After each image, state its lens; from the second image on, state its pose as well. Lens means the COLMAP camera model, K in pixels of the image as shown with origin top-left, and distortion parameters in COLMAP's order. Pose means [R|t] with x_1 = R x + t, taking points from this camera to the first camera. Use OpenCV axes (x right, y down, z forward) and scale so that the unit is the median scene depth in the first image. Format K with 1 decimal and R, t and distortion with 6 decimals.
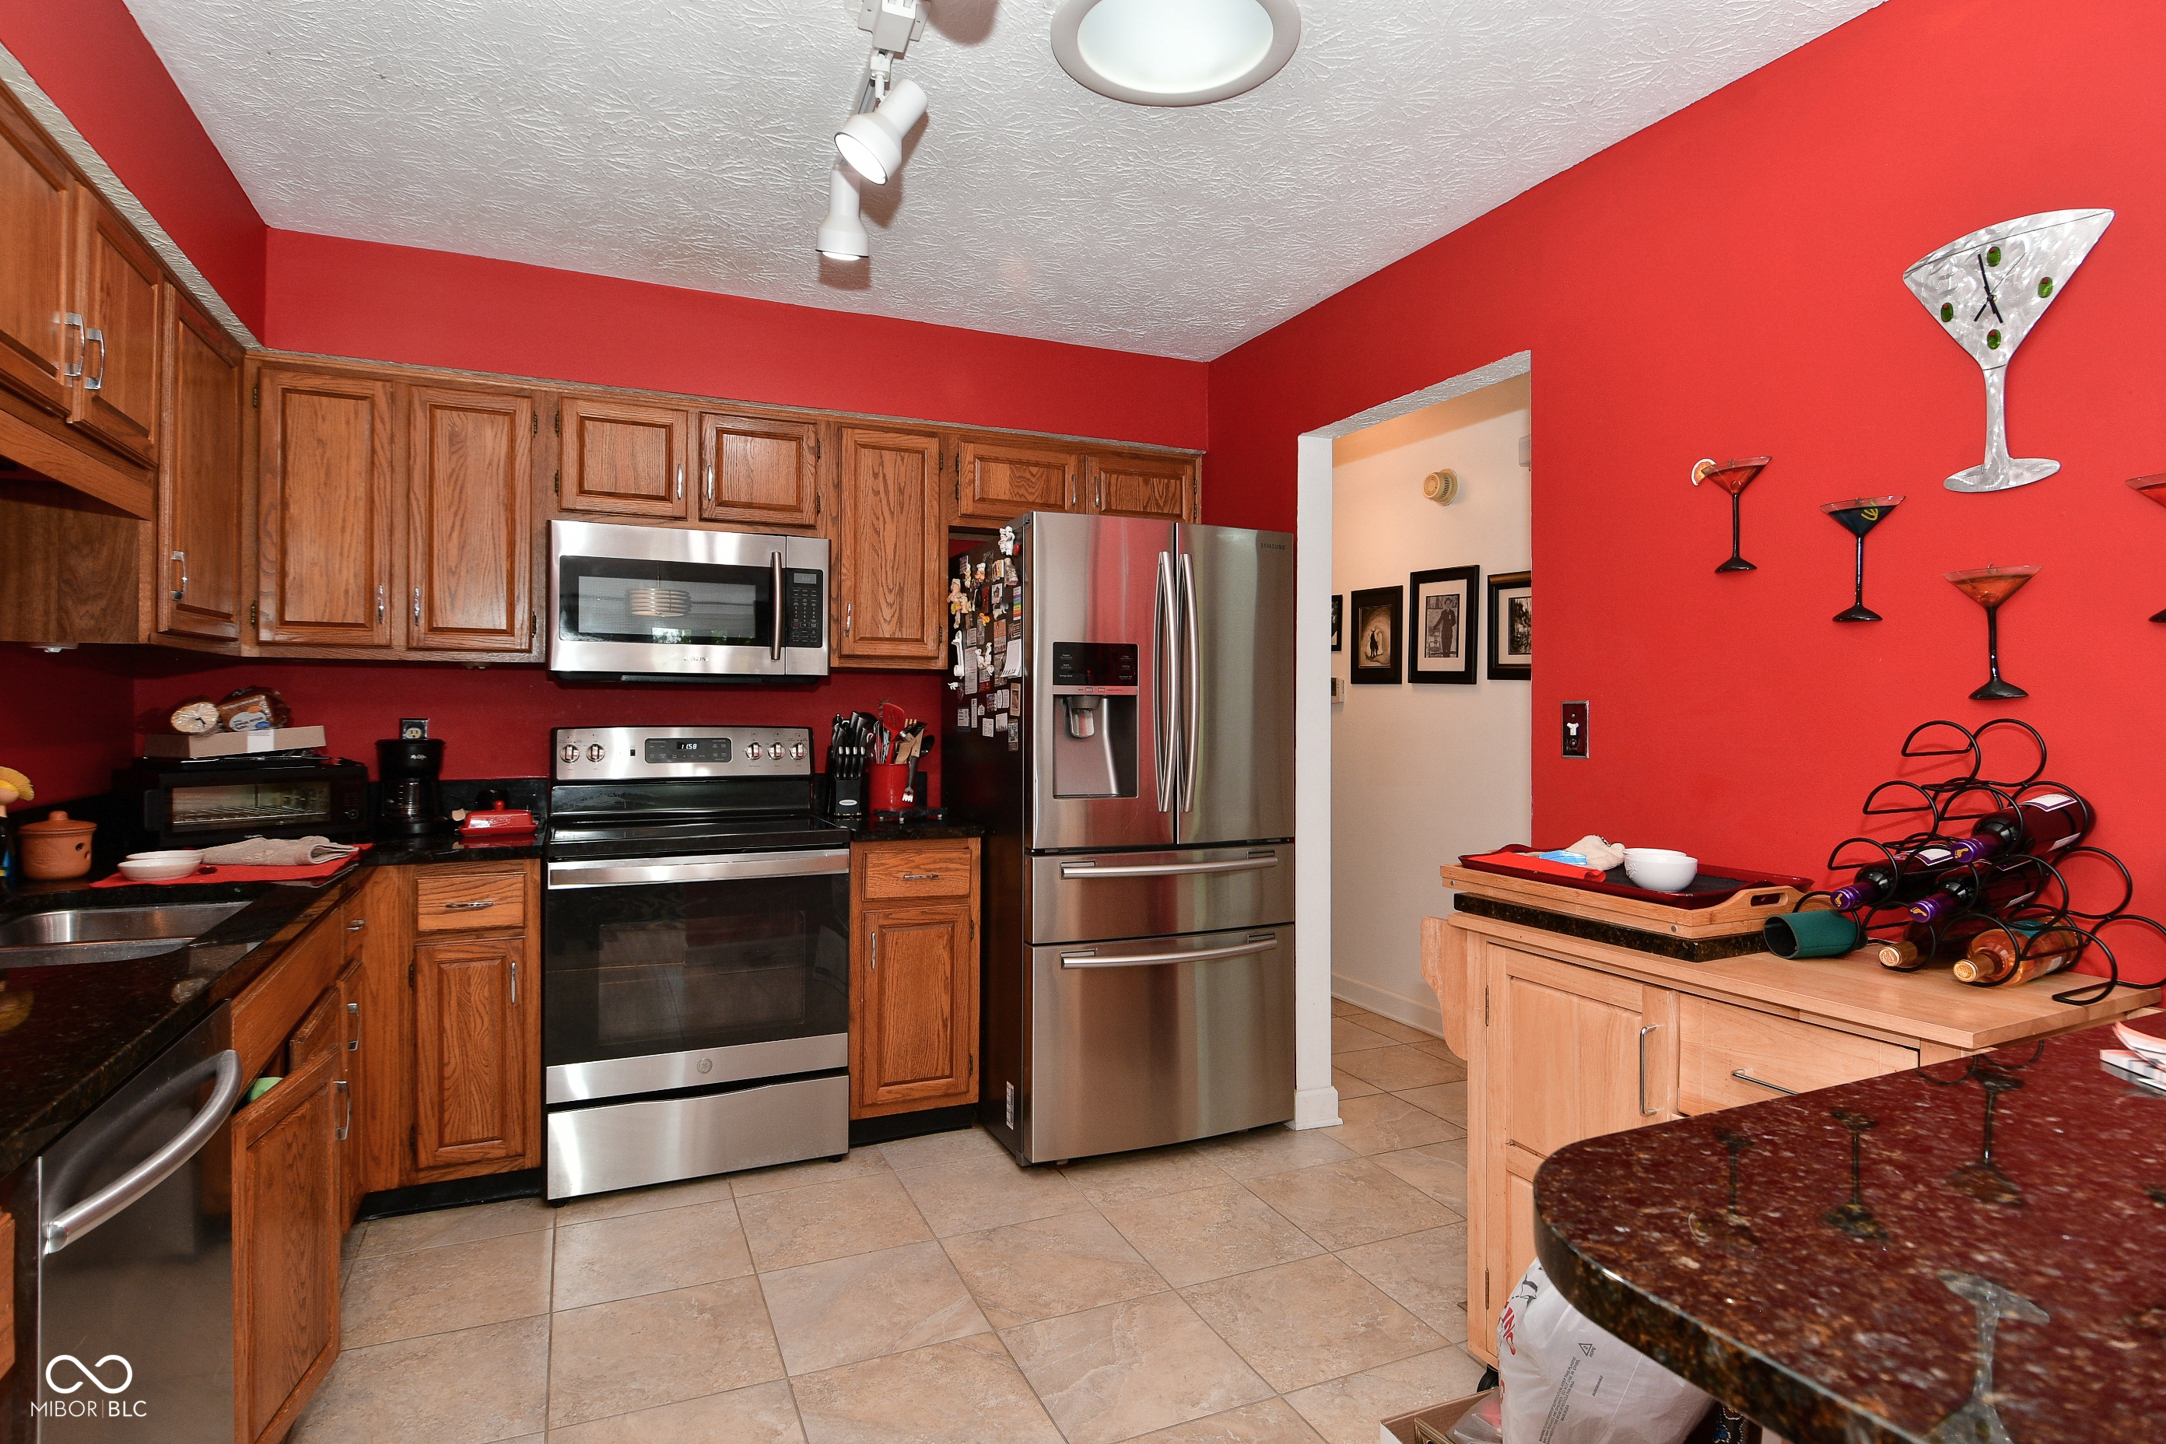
lens RADIAL K [[1148.0, 0, 1084.5], [0, 1148.0, 701.9], [0, 0, 1]] dist [0.023229, -0.033656]
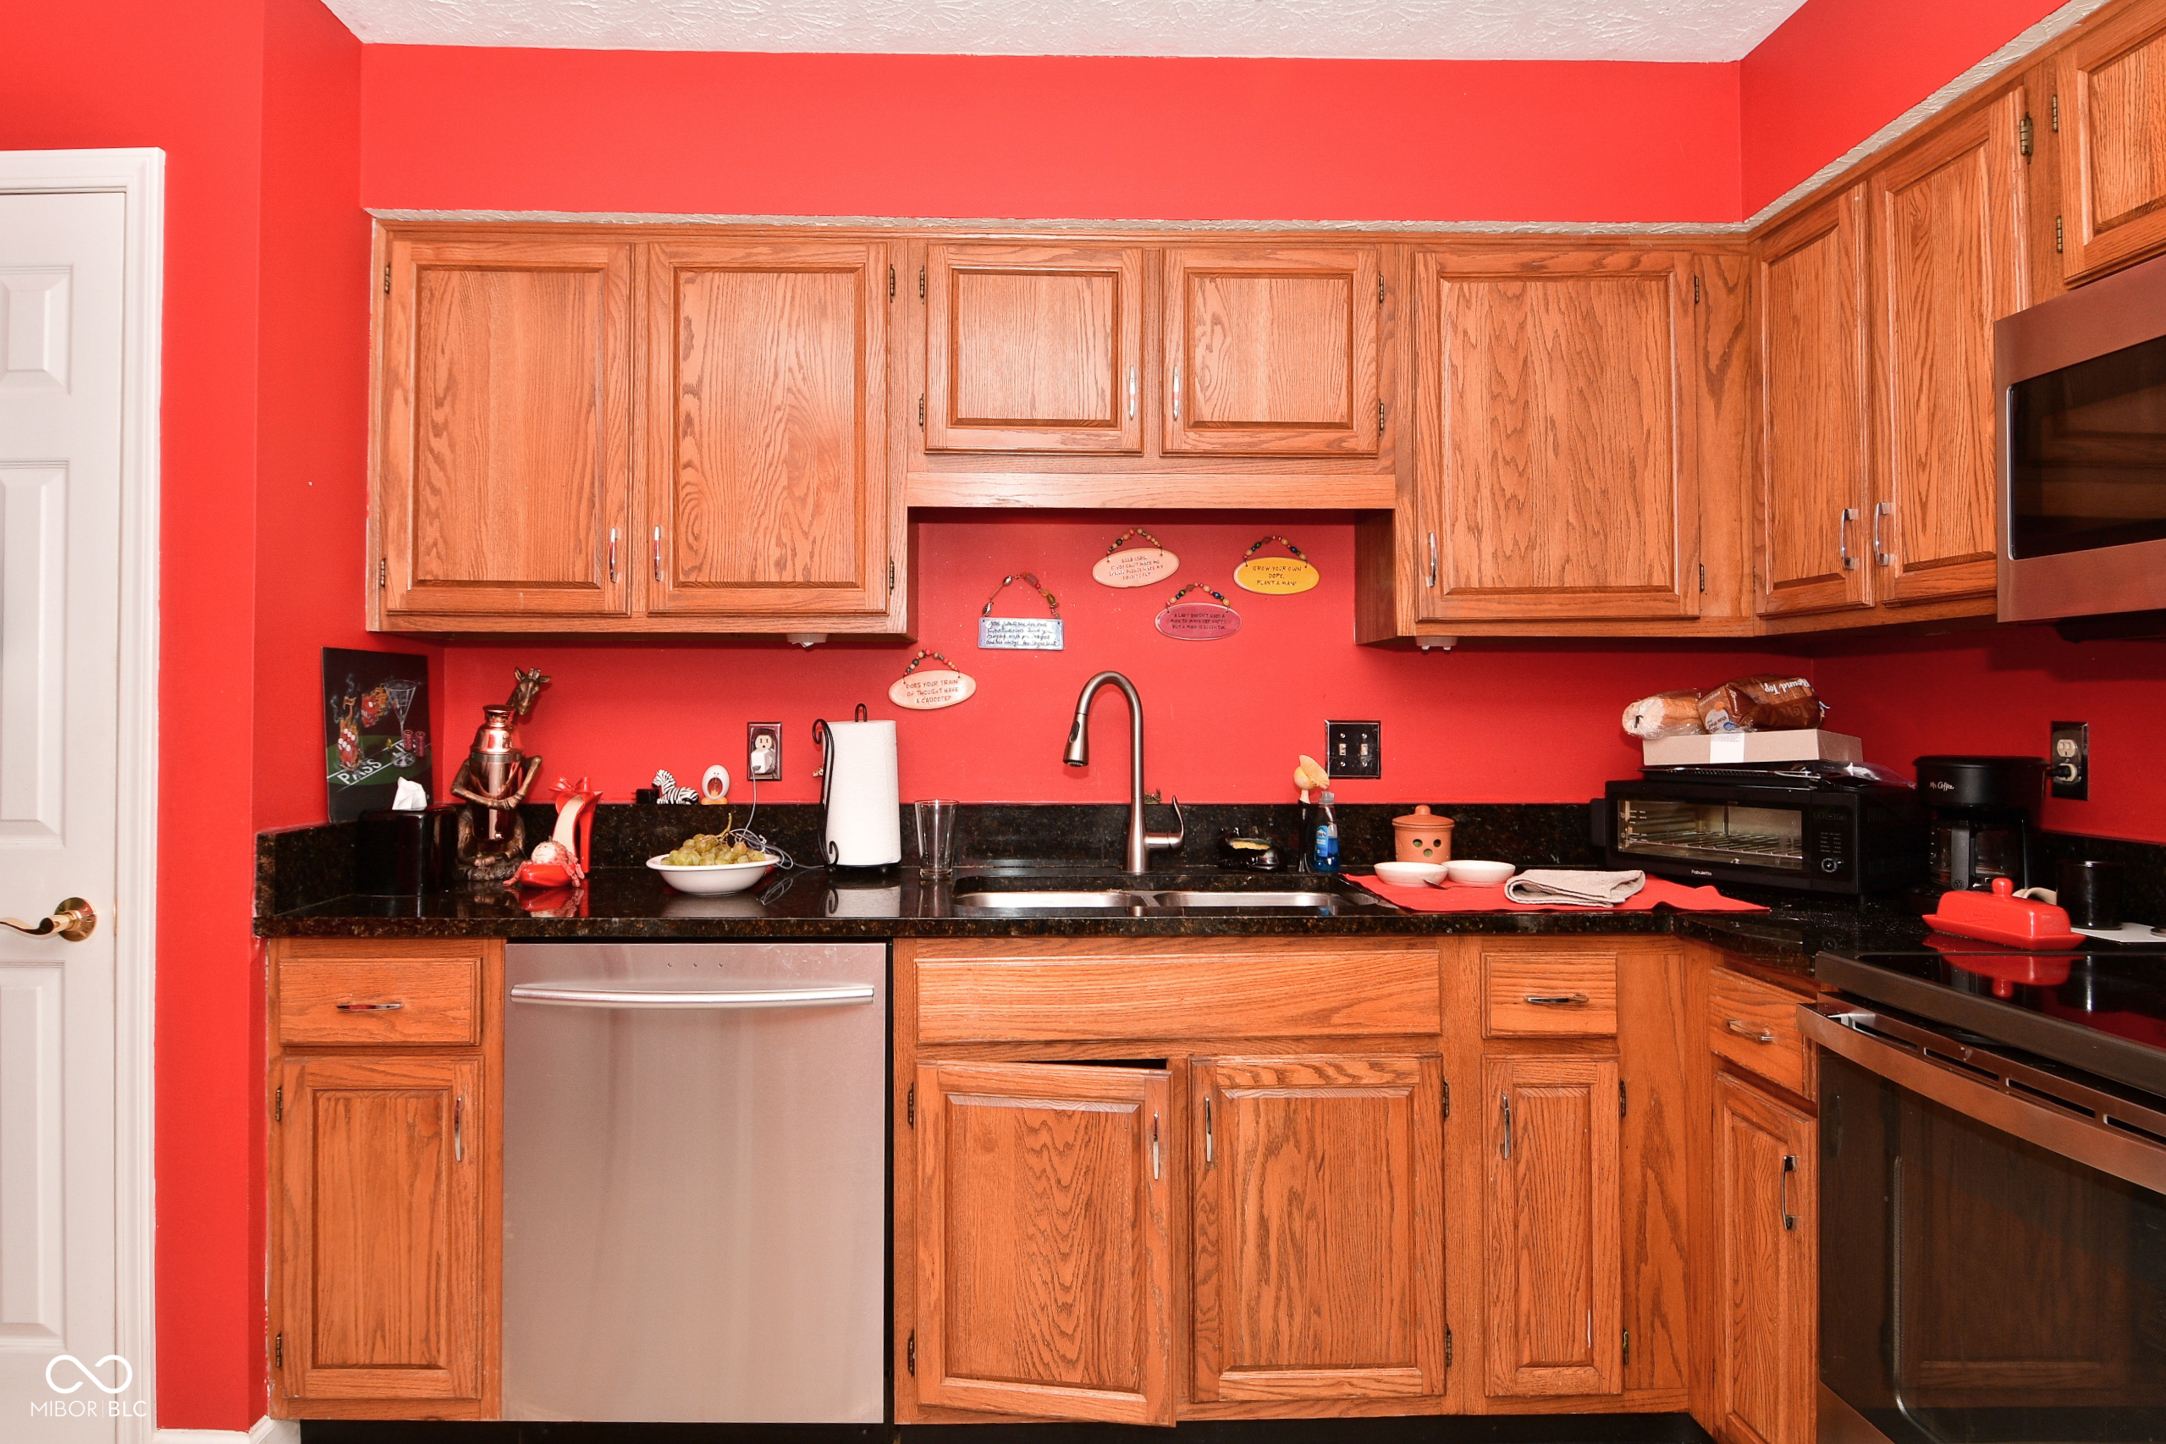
lens RADIAL K [[1227.2, 0, 1034.5], [0, 1227.2, 684.7], [0, 0, 1]] dist [0.027988, -0.044839]
pose [[-0.394468, -0.025584, -0.918553, 0.180329], [0.000401, 0.999607, -0.028013, 0.013506], [0.918910, -0.011418, -0.394303, 0.817574]]
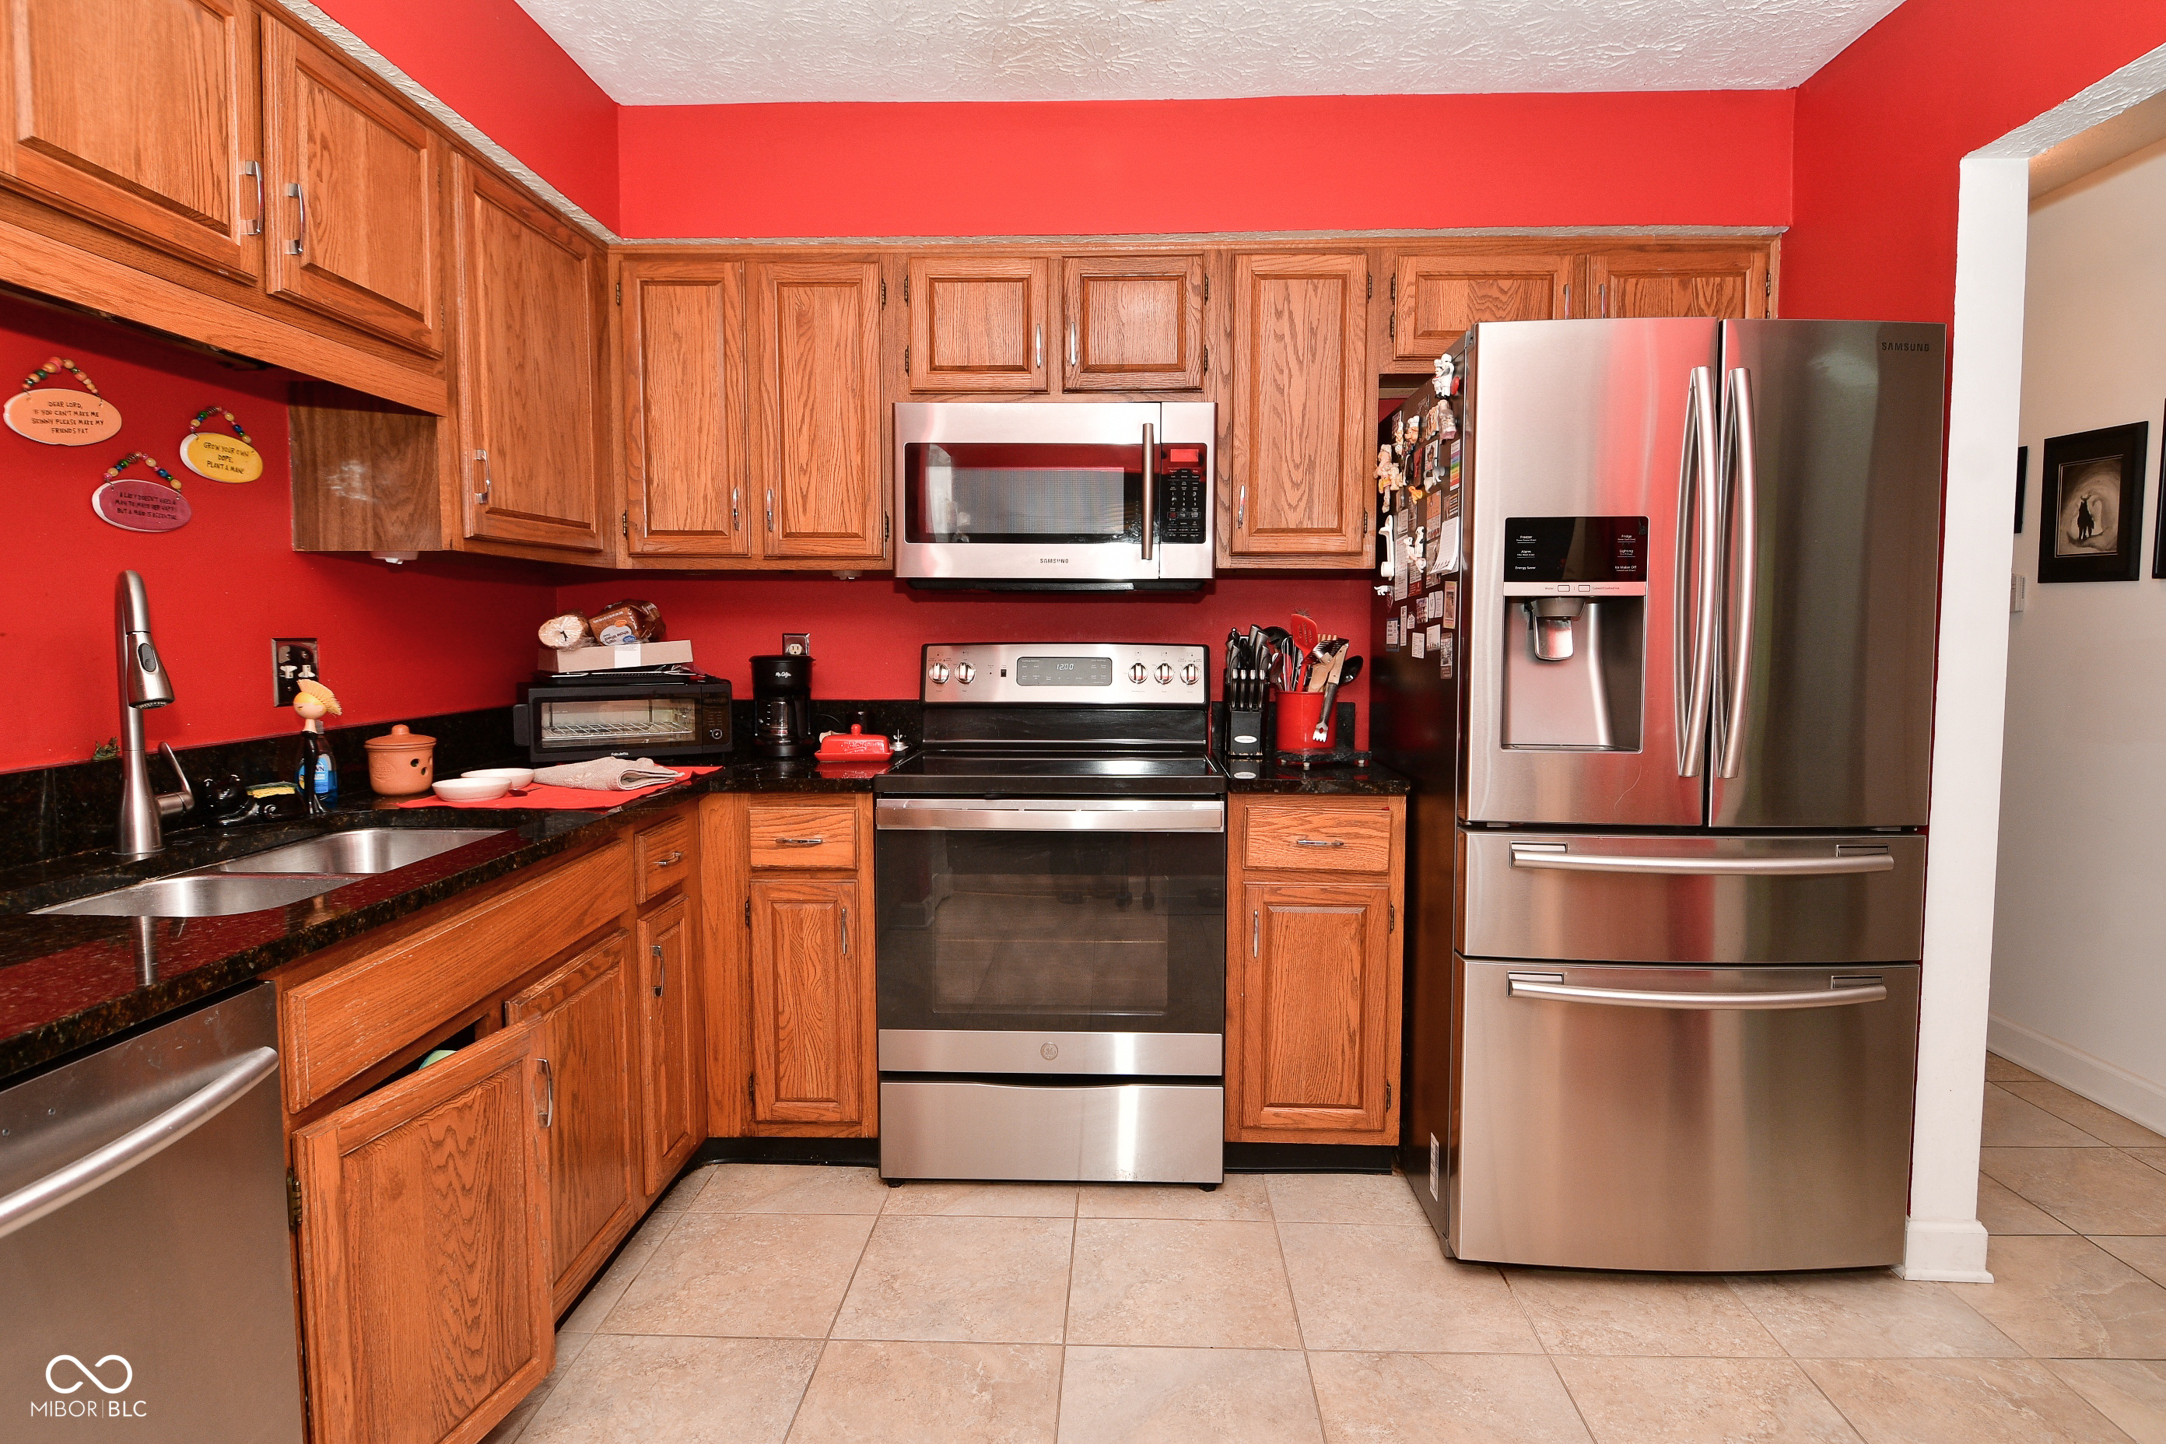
lens RADIAL K [[1148.0, 0, 1084.5], [0, 1148.0, 701.9], [0, 0, 1]] dist [0.023229, -0.033656]
pose [[0.900481, 0.024968, -0.434177, 0.044579], [0.004549, 0.997755, 0.066811, 0.008927], [0.434871, -0.062137, 0.898346, 0.269737]]
